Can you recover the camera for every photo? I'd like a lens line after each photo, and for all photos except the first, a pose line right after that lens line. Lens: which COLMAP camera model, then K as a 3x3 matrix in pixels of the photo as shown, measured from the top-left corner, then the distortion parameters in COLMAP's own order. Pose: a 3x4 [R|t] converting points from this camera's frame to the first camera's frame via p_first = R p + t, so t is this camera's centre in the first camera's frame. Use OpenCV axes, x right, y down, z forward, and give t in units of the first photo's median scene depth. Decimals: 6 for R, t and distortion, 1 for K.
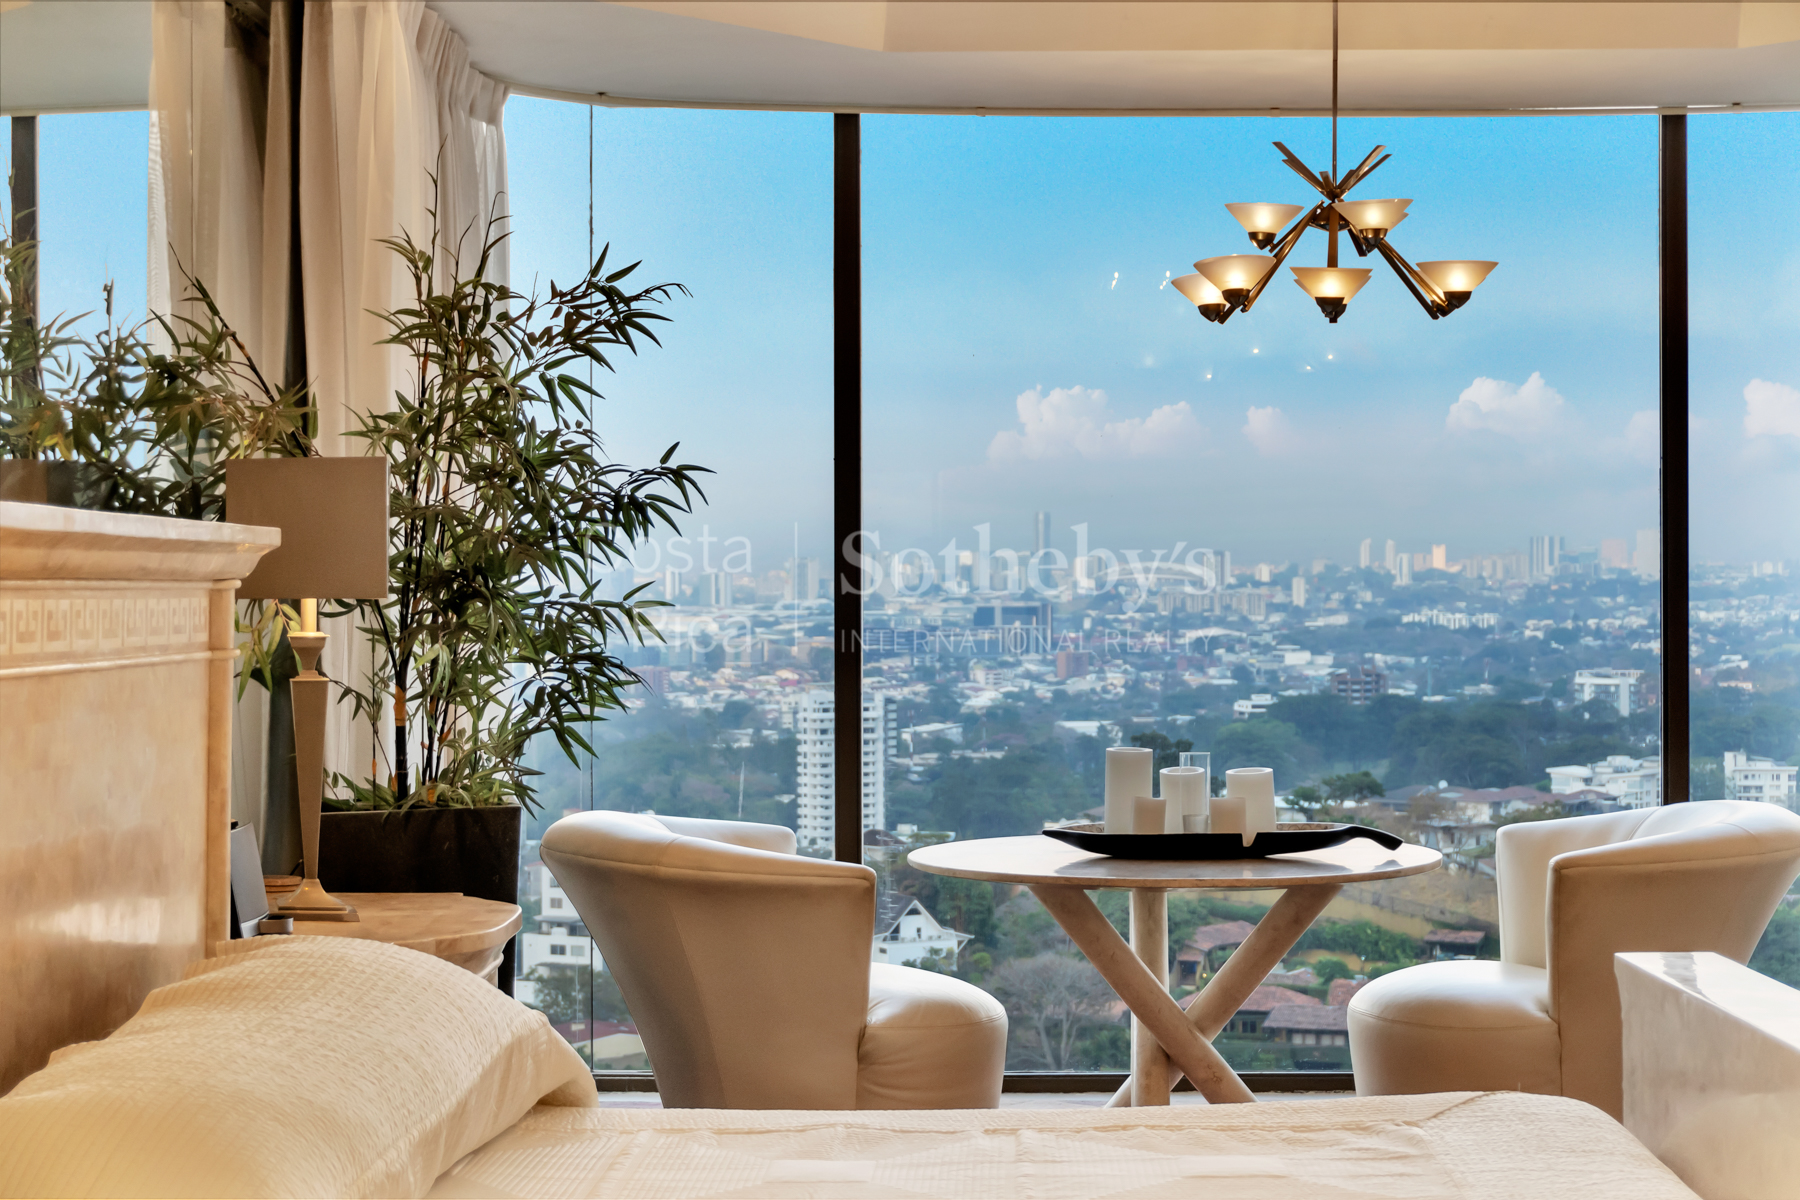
lens RADIAL K [[3158.3, 0, 900.0], [0, 3158.3, 600.0], [0, 0, 1]] dist [-0.029937, -0.129173]
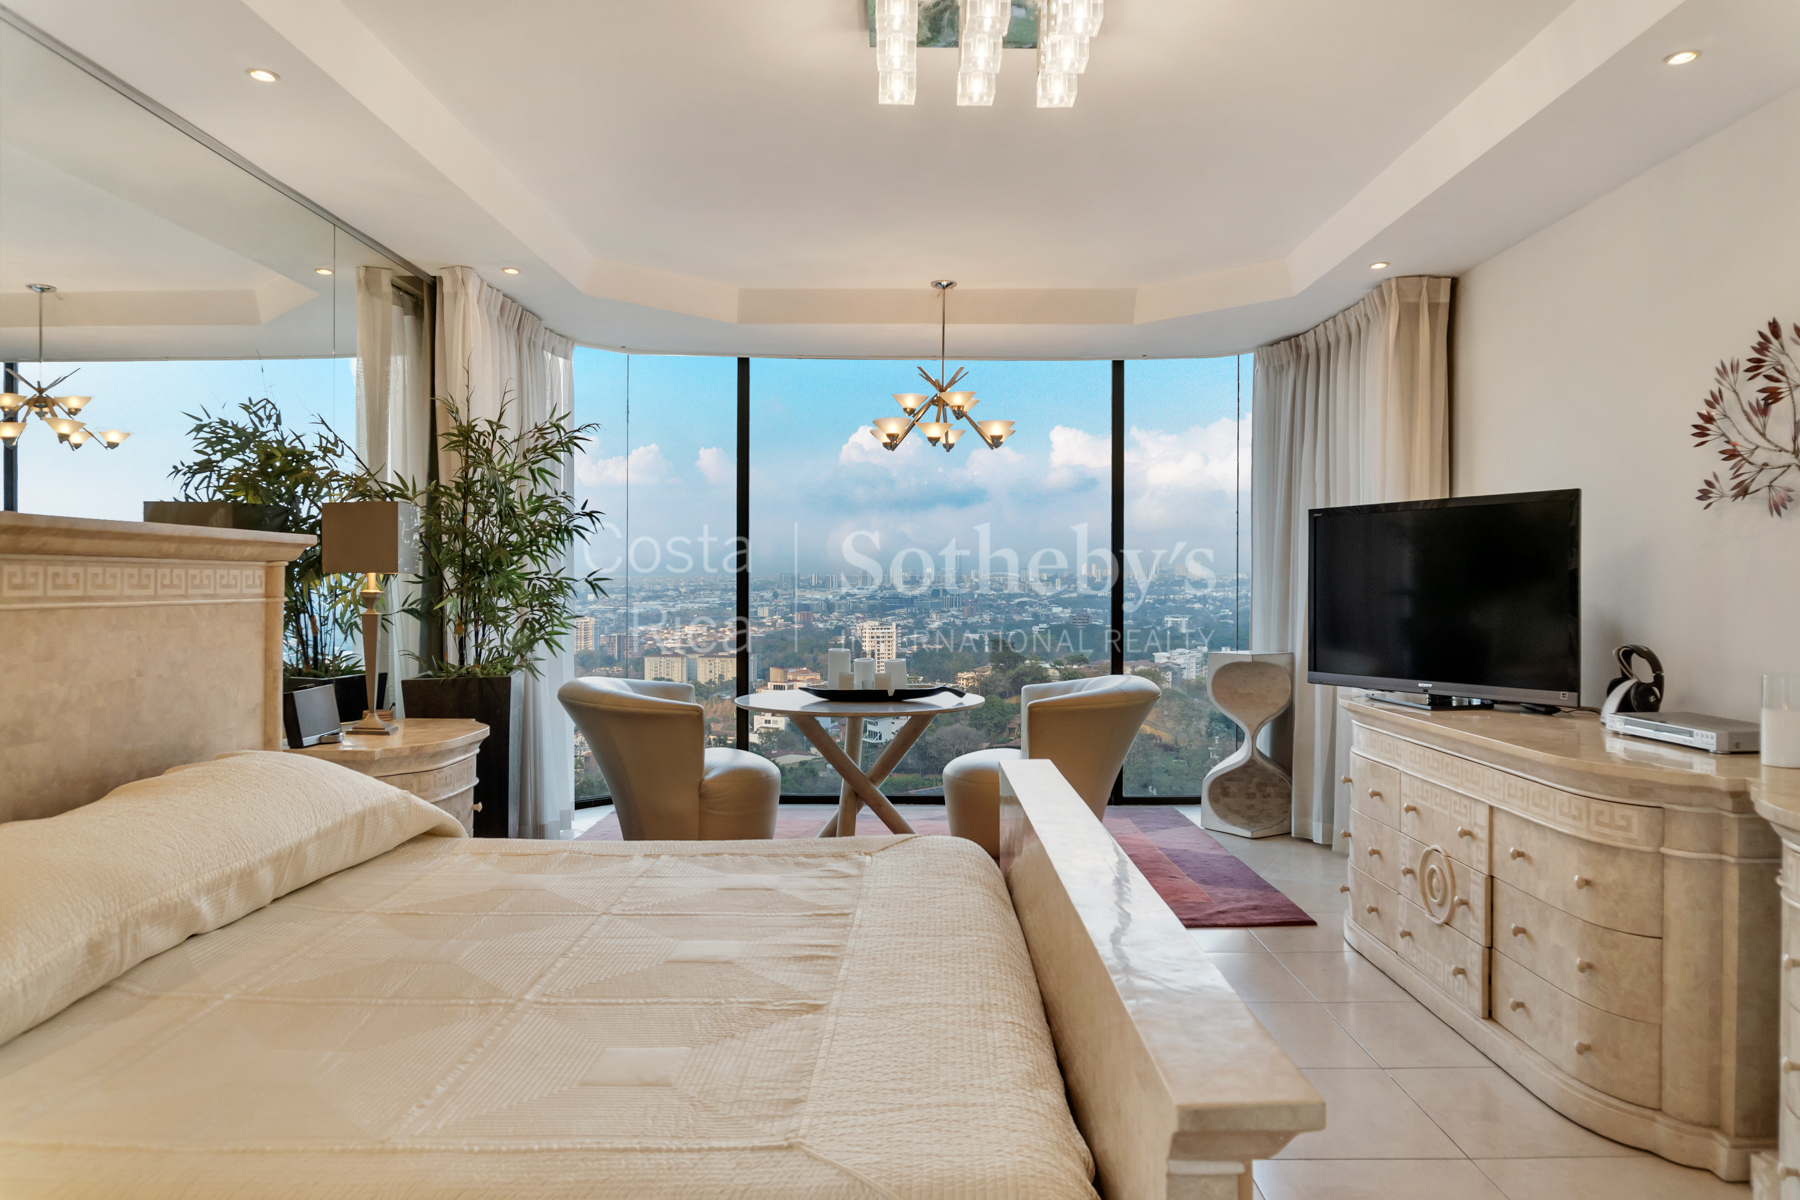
lens RADIAL K [[1229.3, 0, 917.2], [0, 1229.3, 596.8], [0, 0, 1]] dist [-0.023265, -0.002724]
pose [[0.999915, 0.006241, 0.011439, 0.116177], [-0.006340, 0.999943, 0.008570, 0.004317], [-0.011385, -0.008642, 0.999898, 0.172851]]
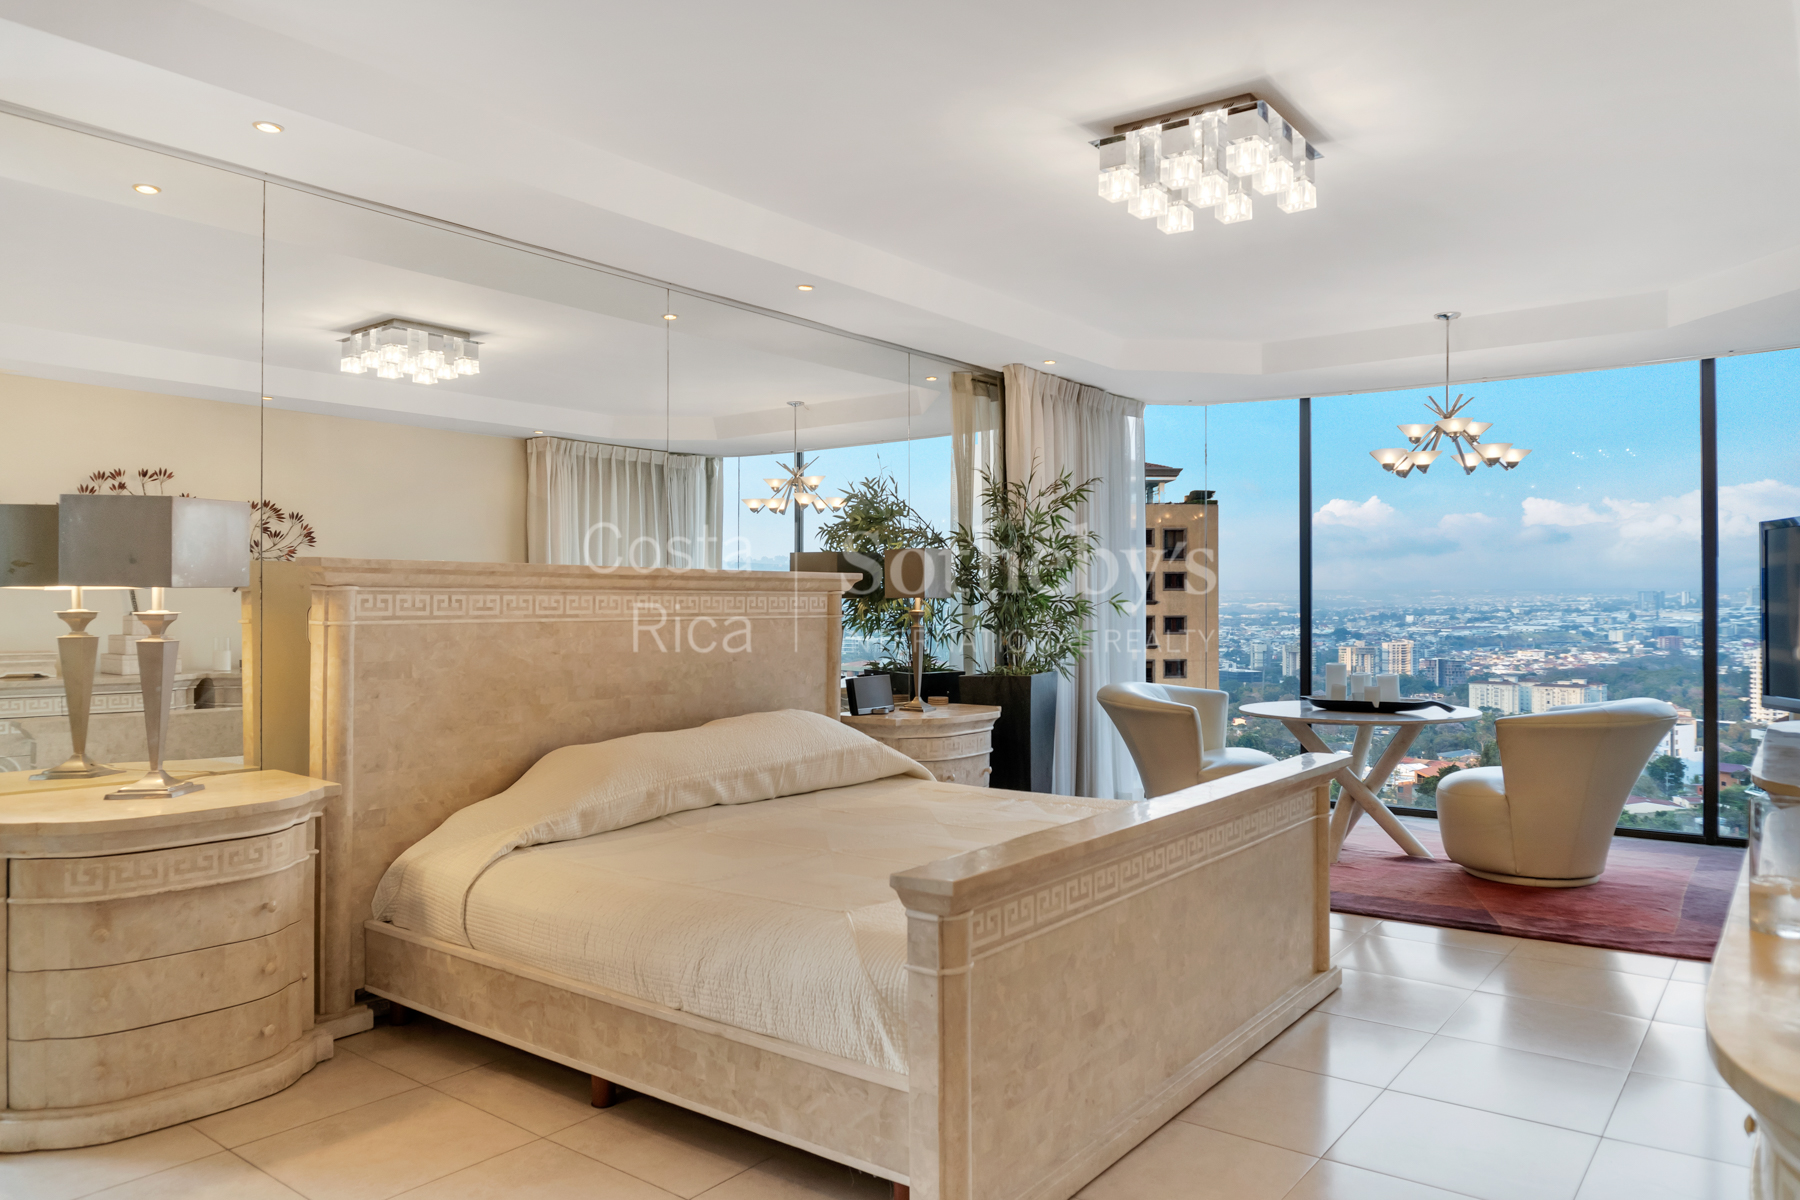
lens RADIAL K [[1246.7, 0, 891.4], [0, 1246.7, 585.0], [0, 0, 1]] dist [-0.033542, 0.000394]
pose [[0.798931, -0.007709, -0.601373, 0.364234], [-0.001864, 0.999881, -0.015295, 0.003829], [0.601420, 0.013341, 0.798822, 0.069761]]
